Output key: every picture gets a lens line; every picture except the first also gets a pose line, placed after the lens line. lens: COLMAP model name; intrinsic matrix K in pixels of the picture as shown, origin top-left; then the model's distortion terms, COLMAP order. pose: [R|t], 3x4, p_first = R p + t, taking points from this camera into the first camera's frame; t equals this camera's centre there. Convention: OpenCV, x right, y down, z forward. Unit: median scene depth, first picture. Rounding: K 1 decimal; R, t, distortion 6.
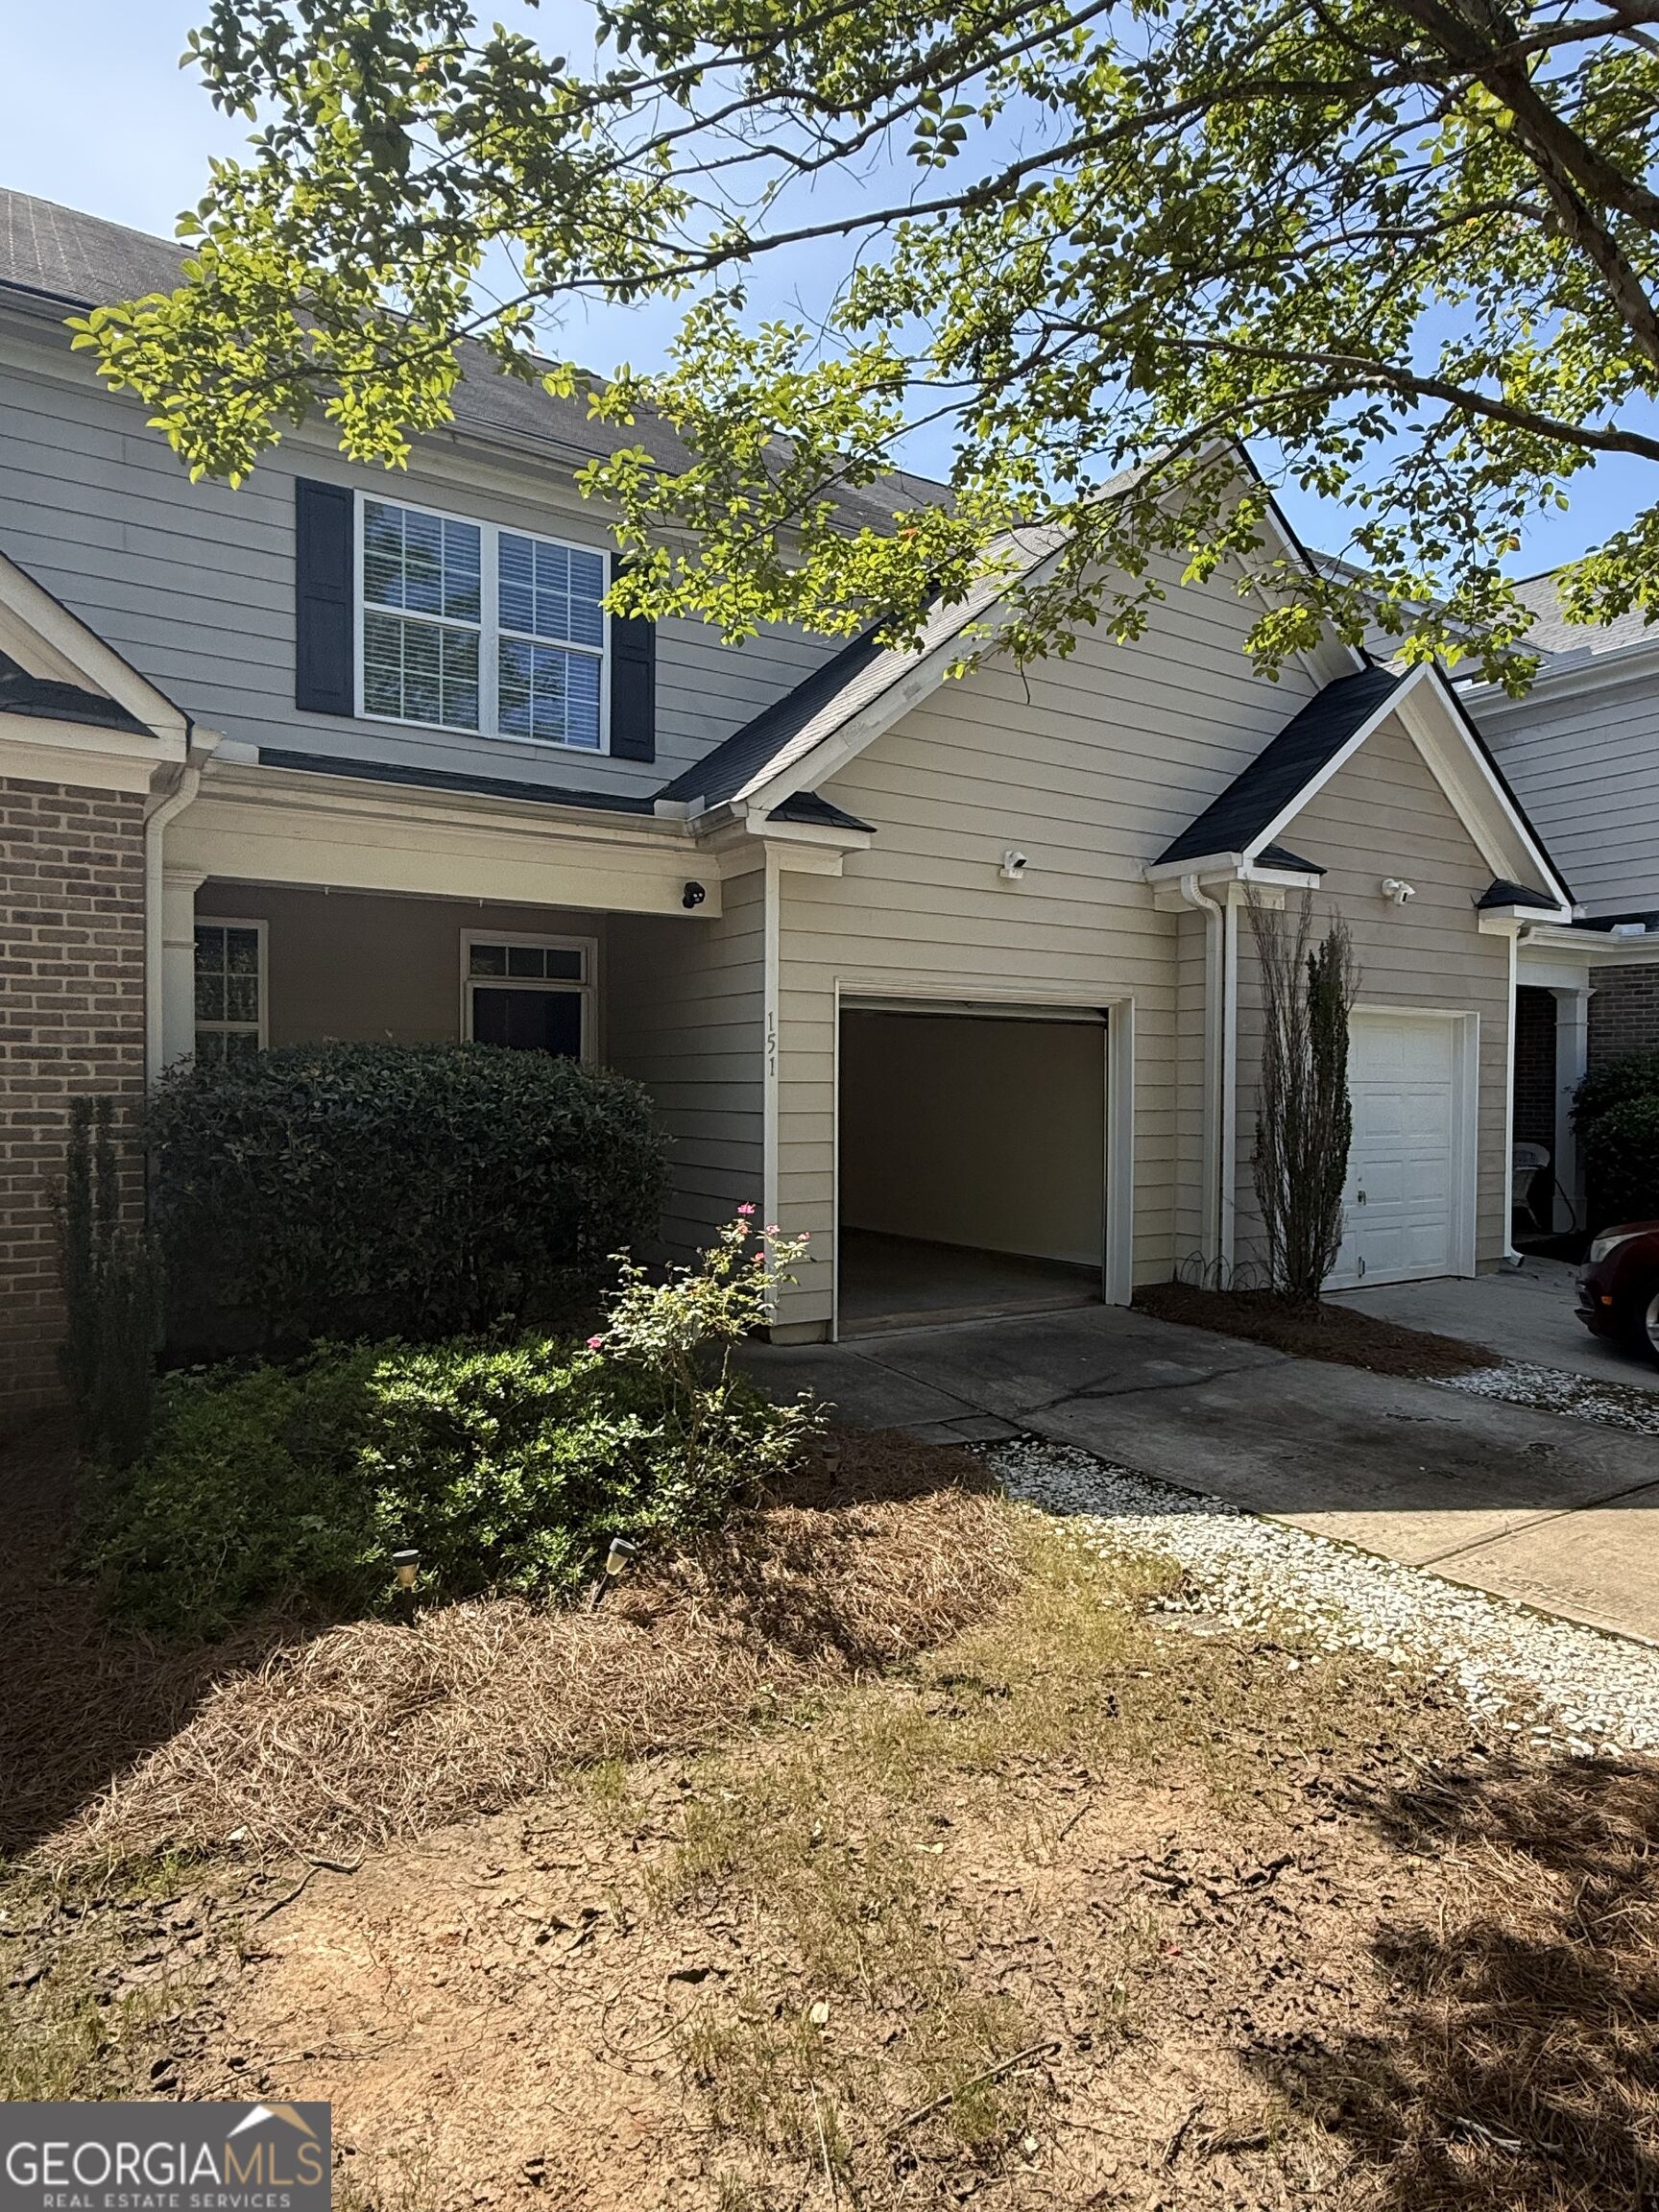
lens RADIAL K [[1285.5, 0, 828.8], [0, 1285.5, 1107.1], [0, 0, 1]] dist [-0.002635, 0.000210]
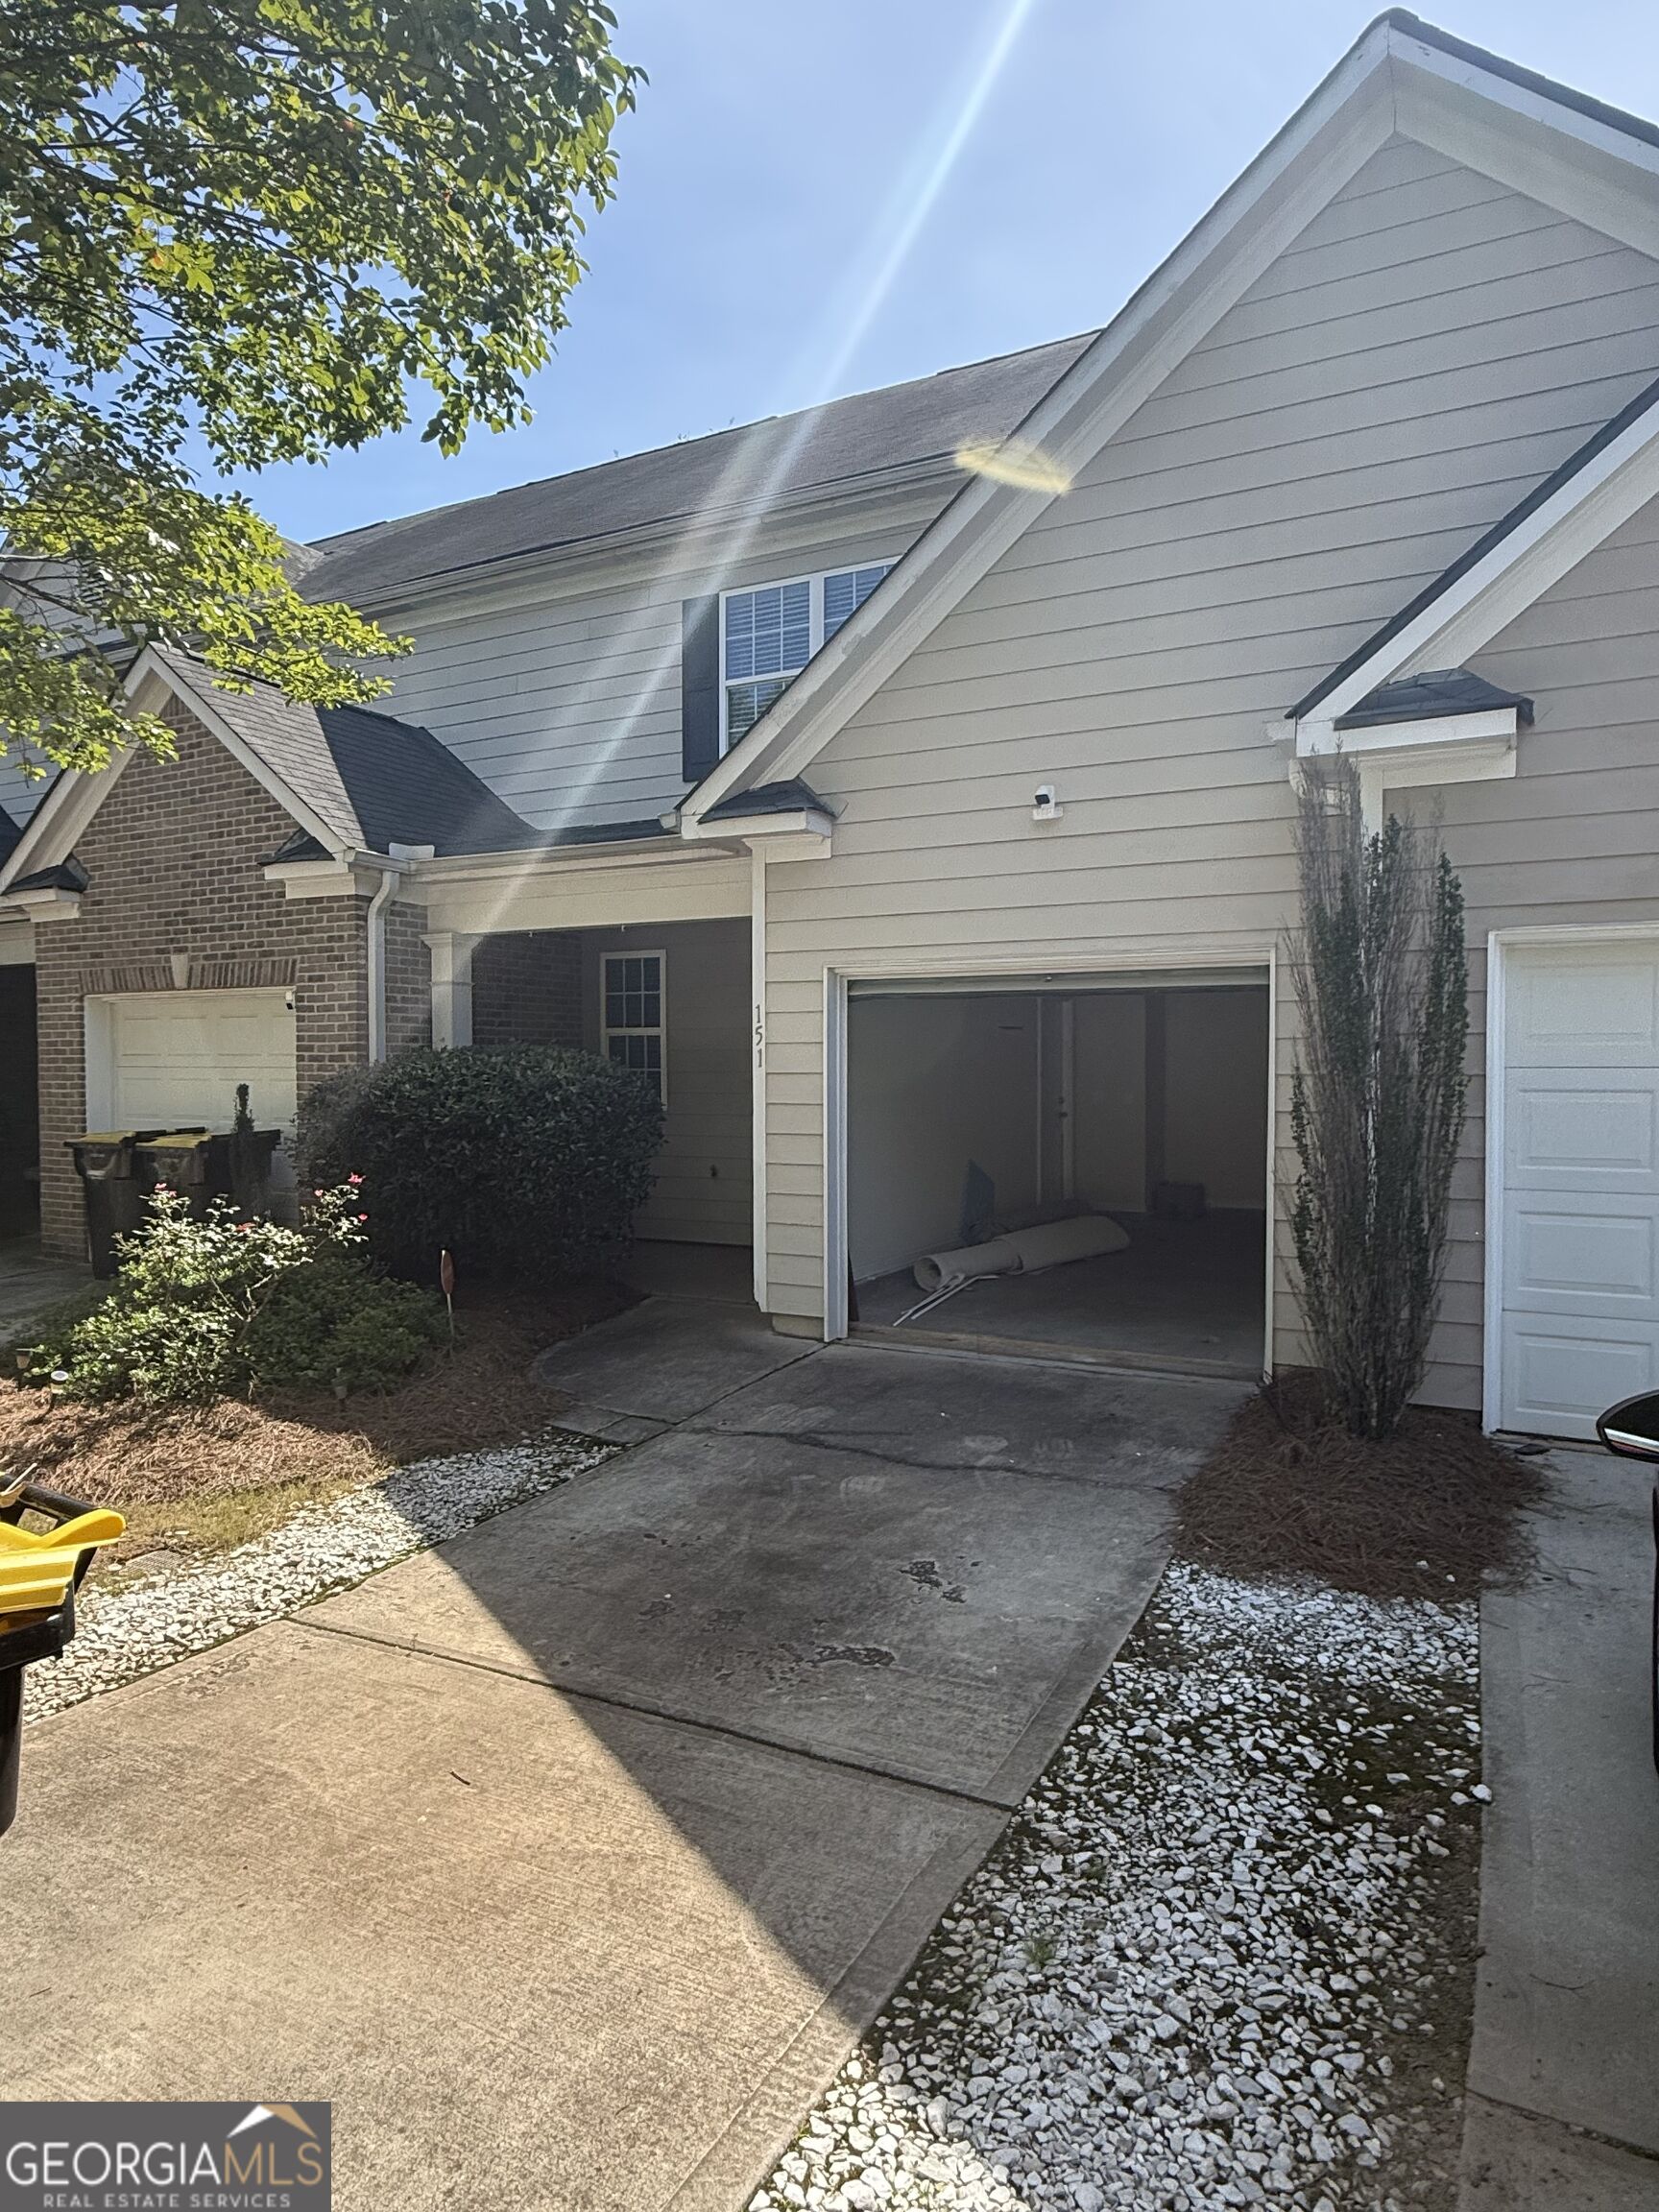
lens RADIAL K [[1285.5, 0, 828.6], [0, 1285.5, 1101.4], [0, 0, 1]] dist [-0.002635, 0.000210]
pose [[0.508512, 0.017111, -0.860885, 1.051904], [-0.007771, 0.999853, 0.015284, -0.016160], [0.861020, -0.001082, 0.508570, 0.644410]]
